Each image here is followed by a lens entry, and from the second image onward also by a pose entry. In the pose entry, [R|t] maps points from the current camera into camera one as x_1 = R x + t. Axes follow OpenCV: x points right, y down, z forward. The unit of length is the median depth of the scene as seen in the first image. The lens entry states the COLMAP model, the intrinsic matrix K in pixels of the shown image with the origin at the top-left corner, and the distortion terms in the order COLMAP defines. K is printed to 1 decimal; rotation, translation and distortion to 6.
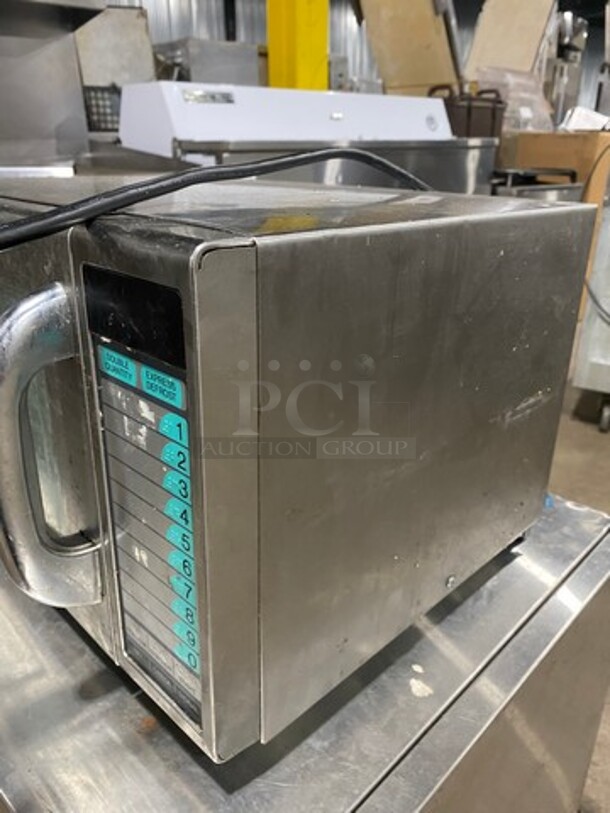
lens RADIAL K [[619.2, 0, 304.9], [0, 619.2, 405.0], [0, 0, 1]] dist [0.006300, -0.021055]
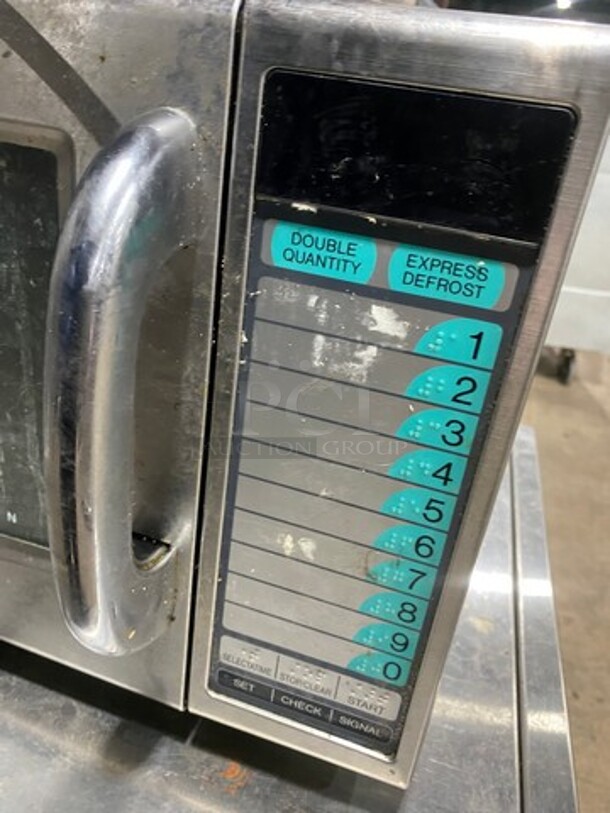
lens RADIAL K [[619.2, 0, 301.8], [0, 619.2, 405.7], [0, 0, 1]] dist [0.006300, -0.021055]
pose [[0.888652, -0.100412, 0.447454, -0.638928], [0.062574, 0.993158, 0.098598, 0.027973], [-0.454293, -0.059621, 0.888855, 0.470849]]
